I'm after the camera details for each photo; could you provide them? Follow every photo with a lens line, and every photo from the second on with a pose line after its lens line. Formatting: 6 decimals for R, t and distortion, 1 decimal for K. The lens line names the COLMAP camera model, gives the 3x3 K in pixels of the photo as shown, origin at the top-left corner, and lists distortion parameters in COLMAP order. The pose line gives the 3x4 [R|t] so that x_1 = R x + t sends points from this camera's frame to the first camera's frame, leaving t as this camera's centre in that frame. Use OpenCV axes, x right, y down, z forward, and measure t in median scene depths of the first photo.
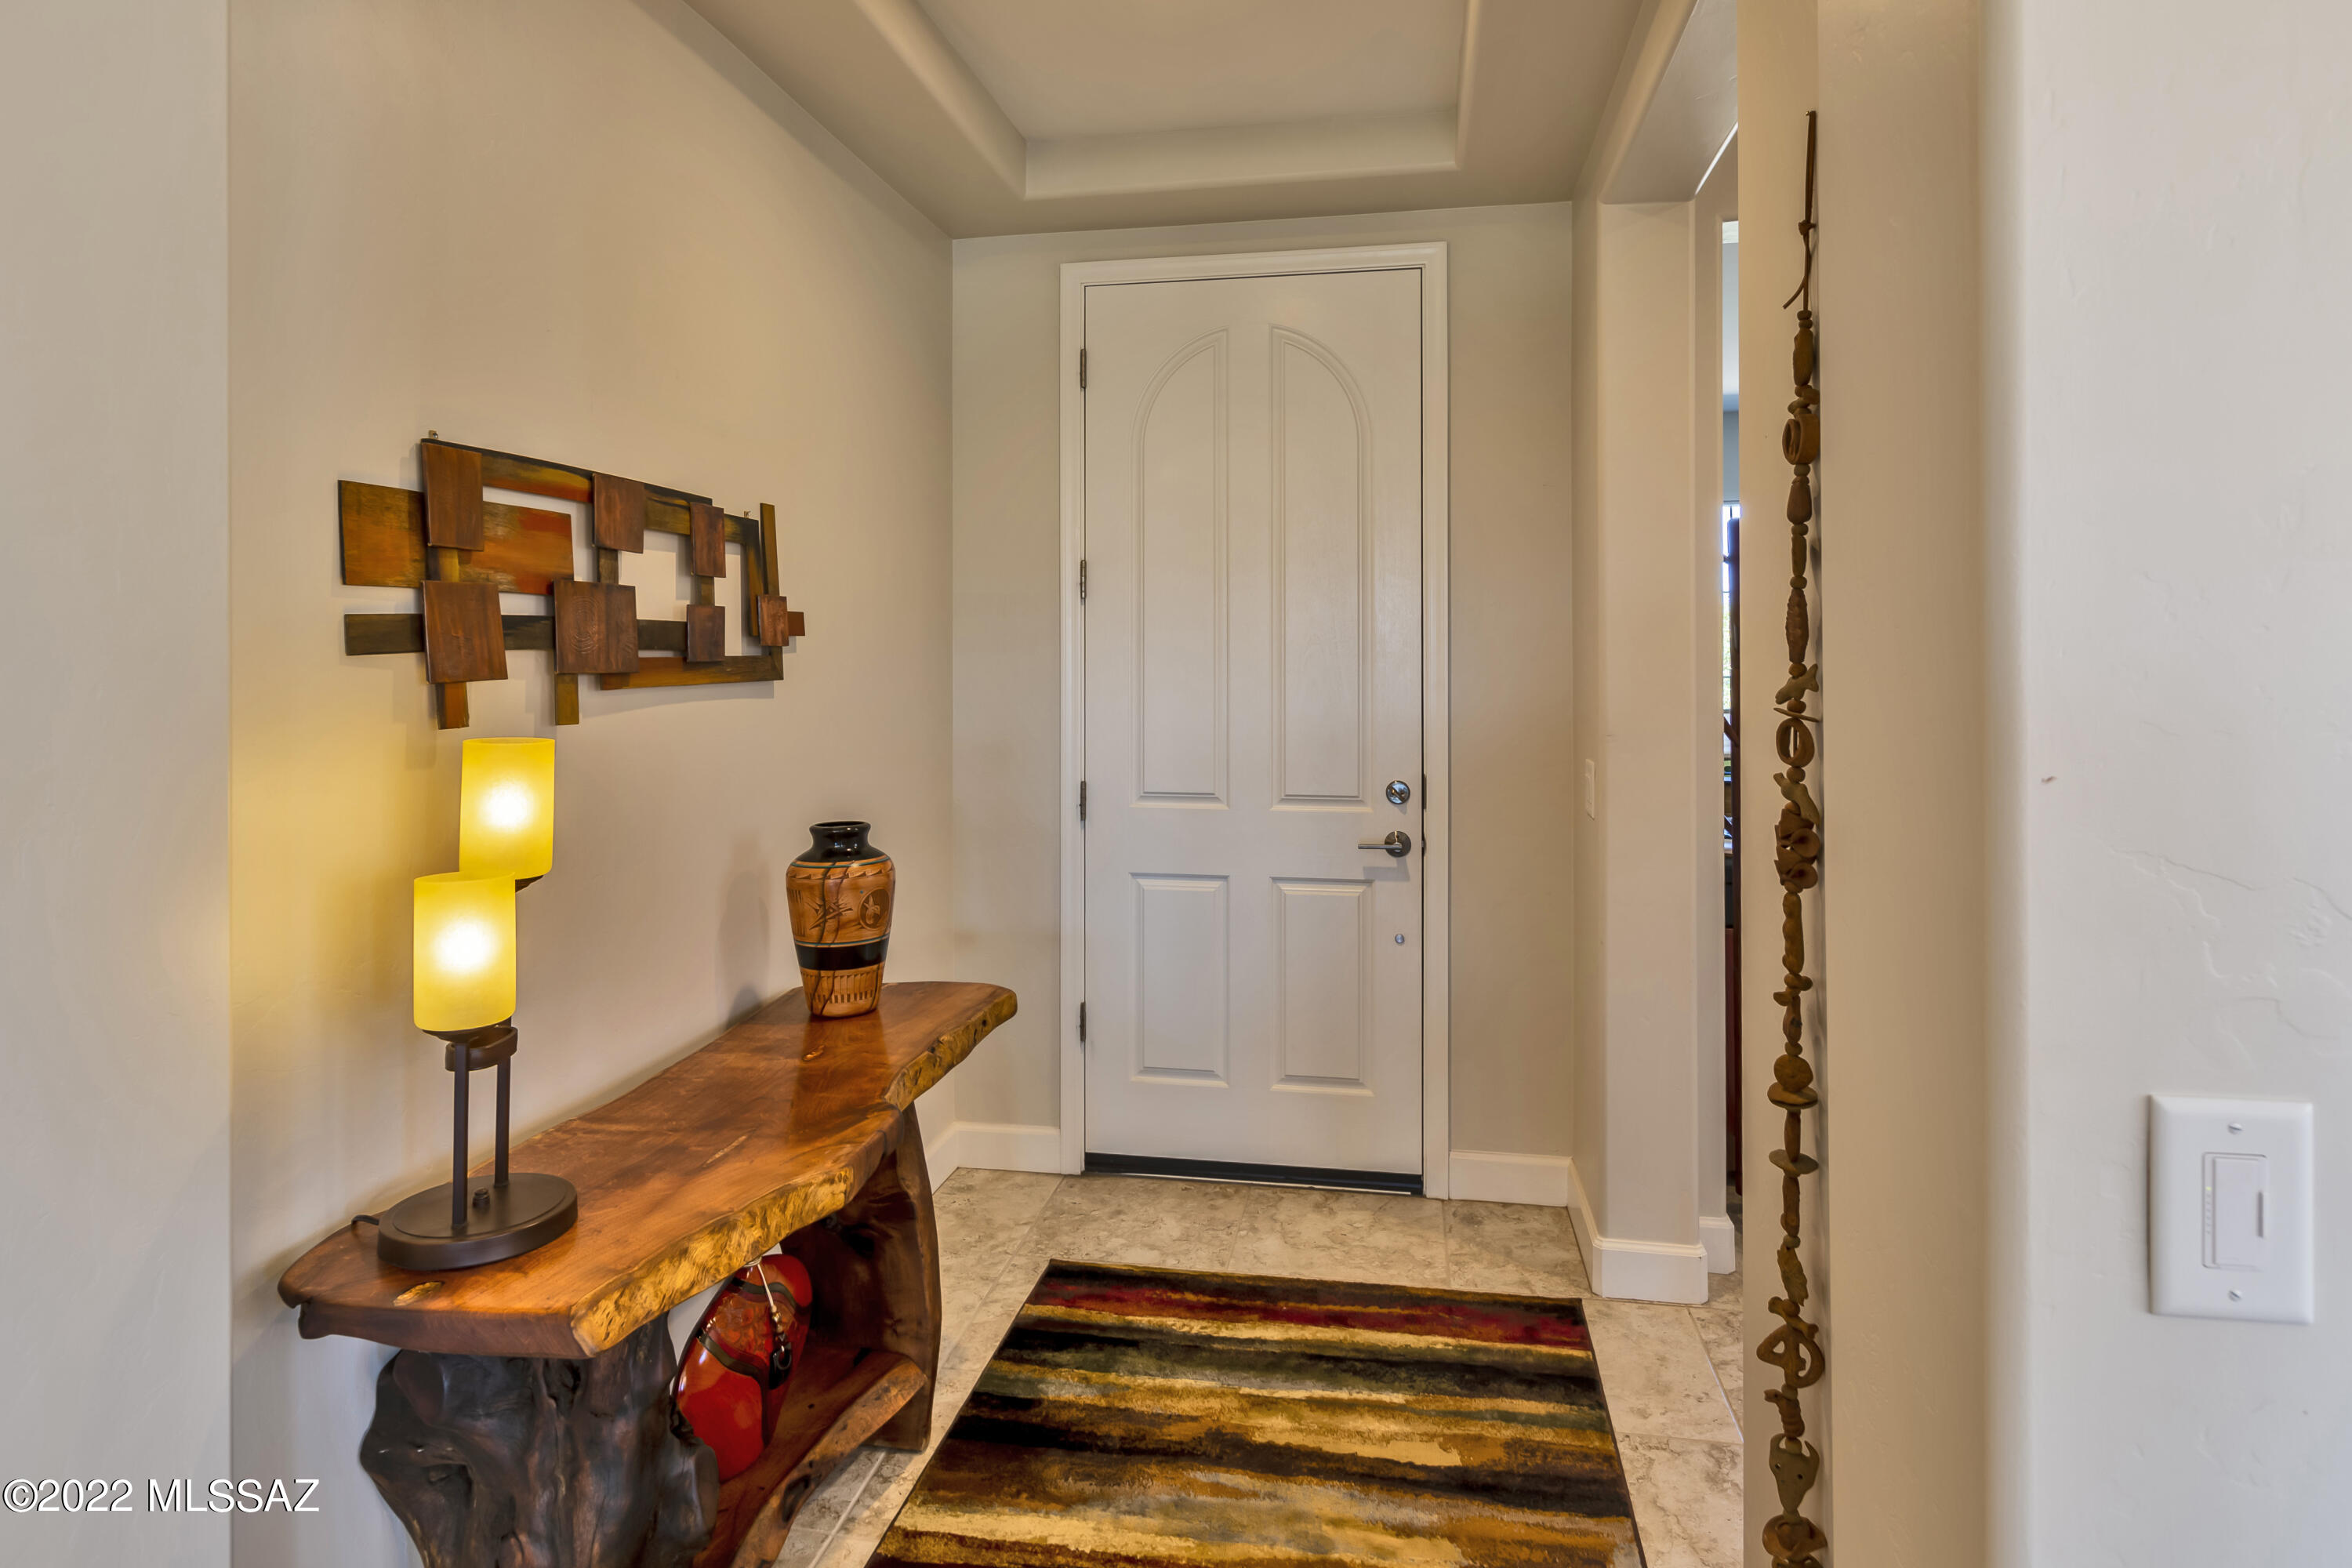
lens RADIAL K [[1334.0, 0, 1182.5], [0, 1334.0, 654.6], [0, 0, 1]] dist [-0.006348, 0.000167]
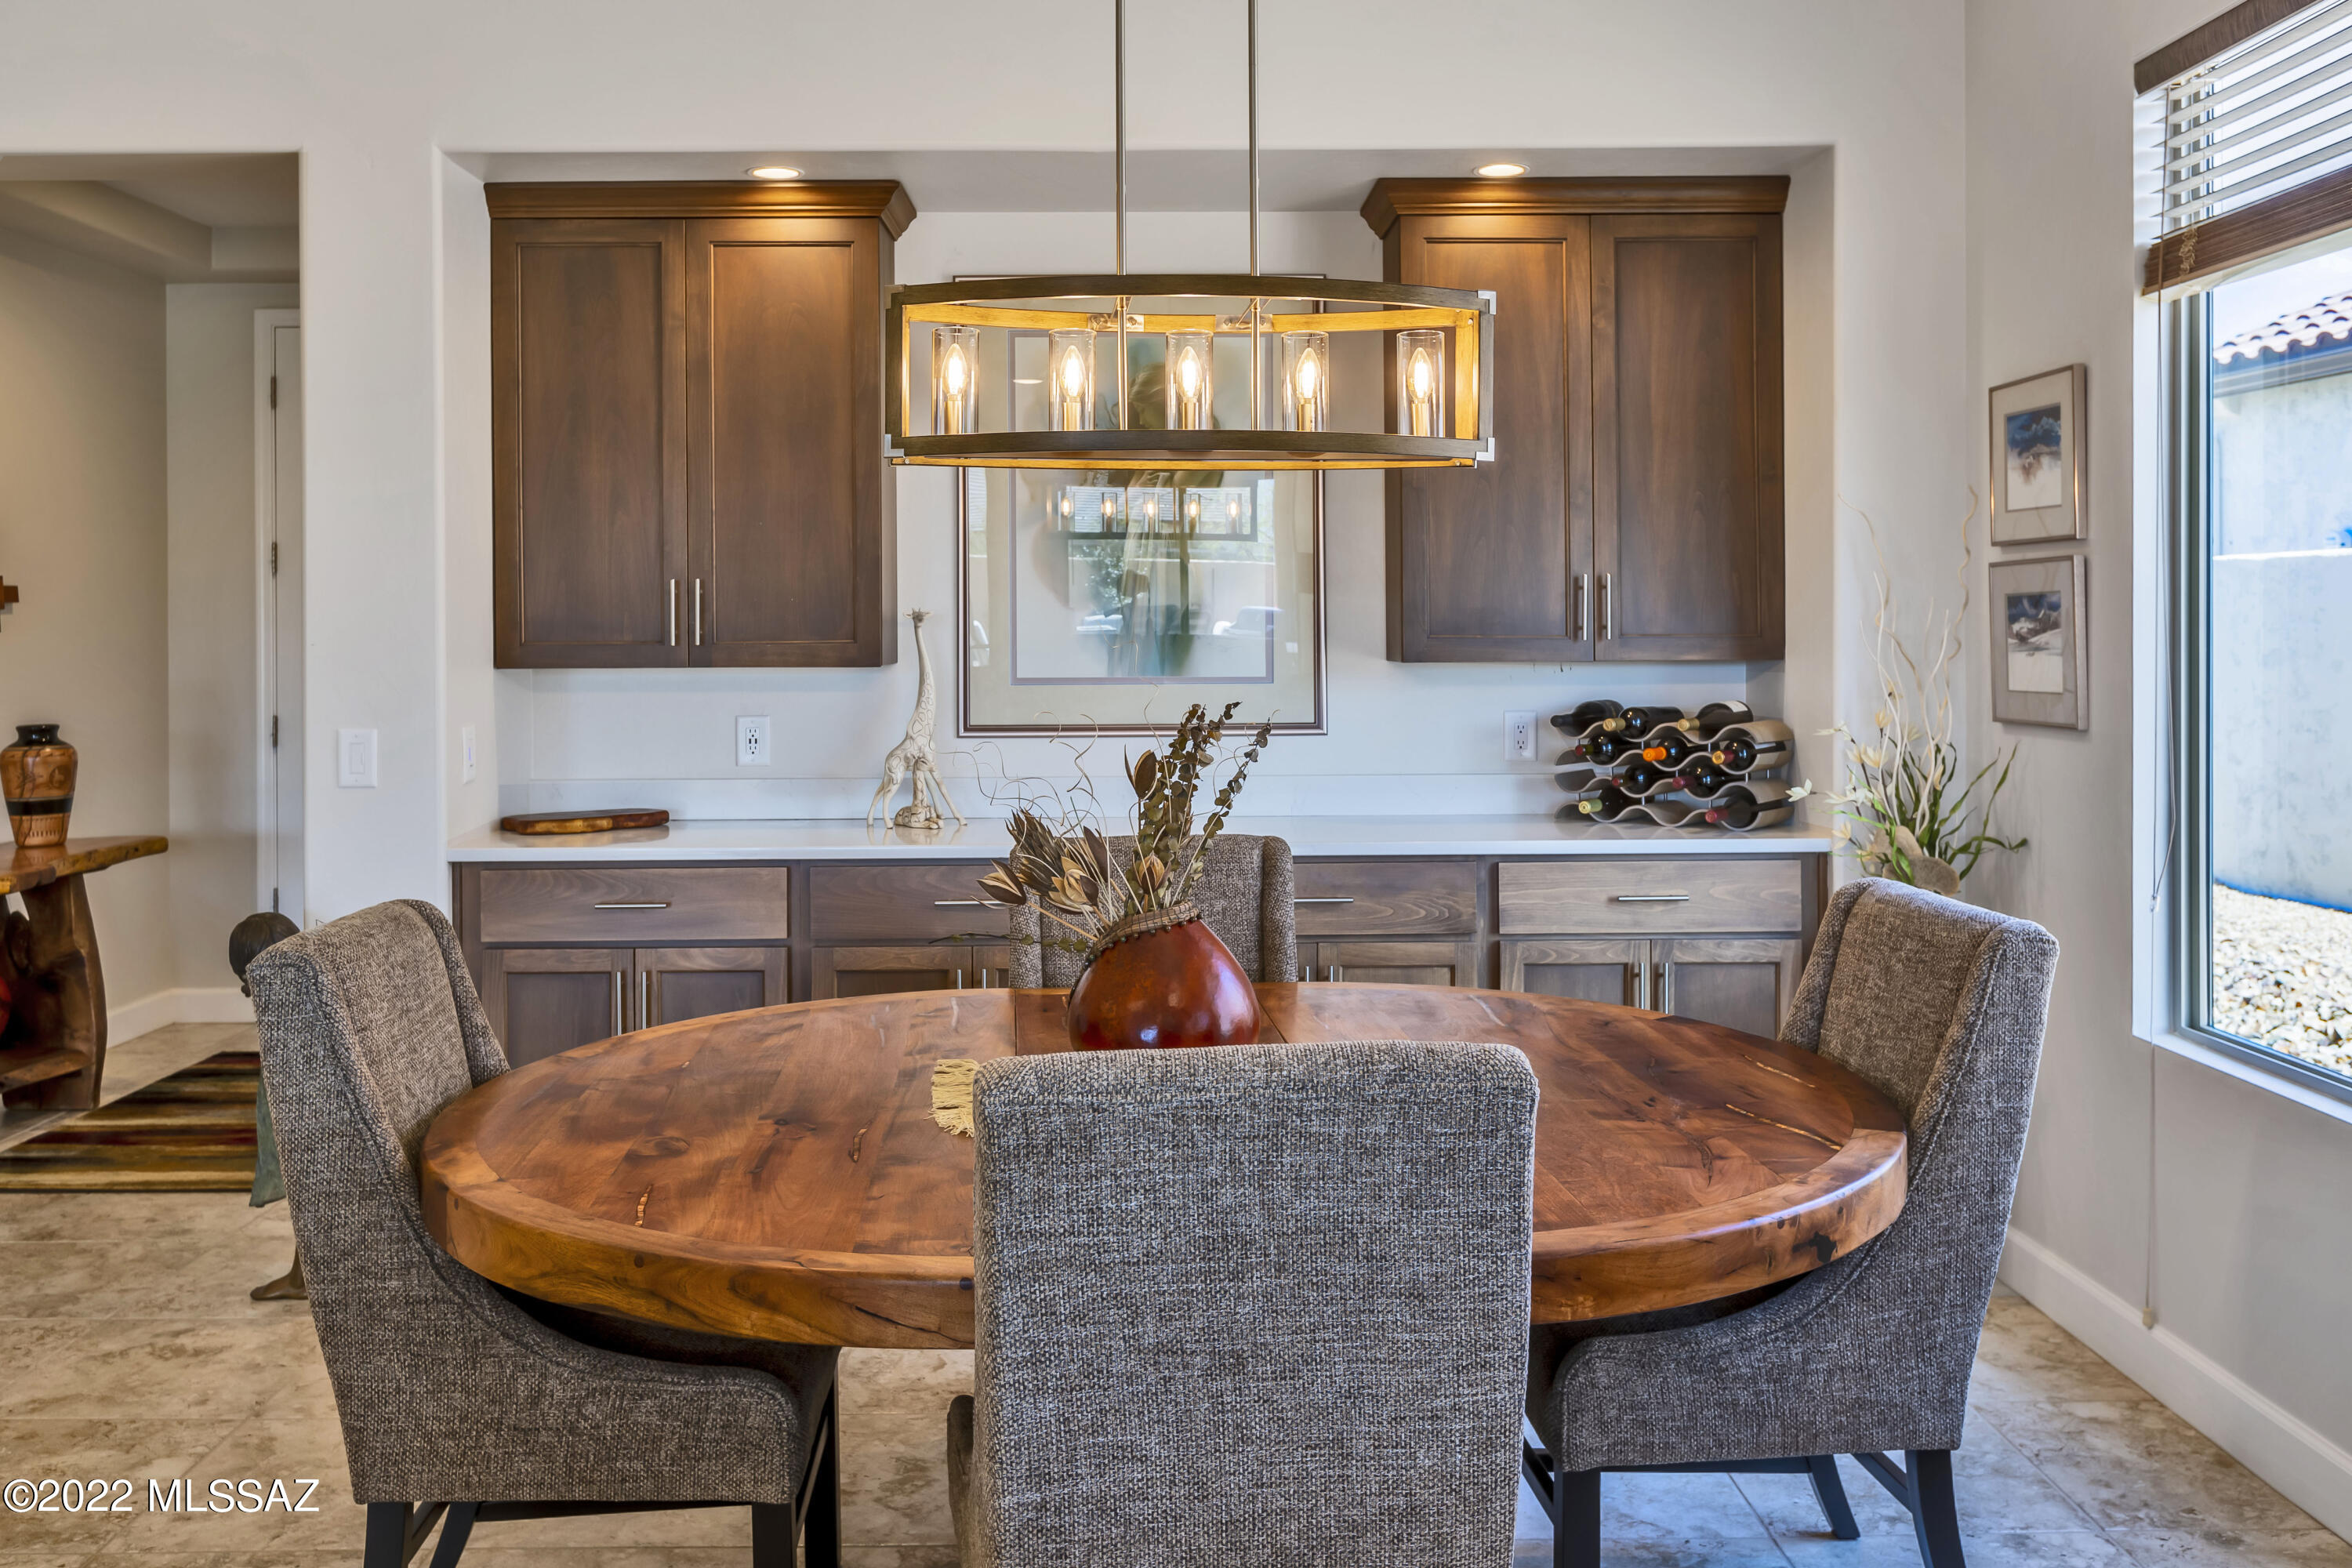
lens RADIAL K [[2002.1, 0, 1188.6], [0, 2002.1, 645.1], [0, 0, 1]] dist [0.000098, 0.001719]
pose [[0.980788, 0.001217, 0.195075, 0.614999], [-0.003613, 0.999922, 0.011927, 0.002096], [-0.195045, -0.012403, 0.980716, -1.577448]]
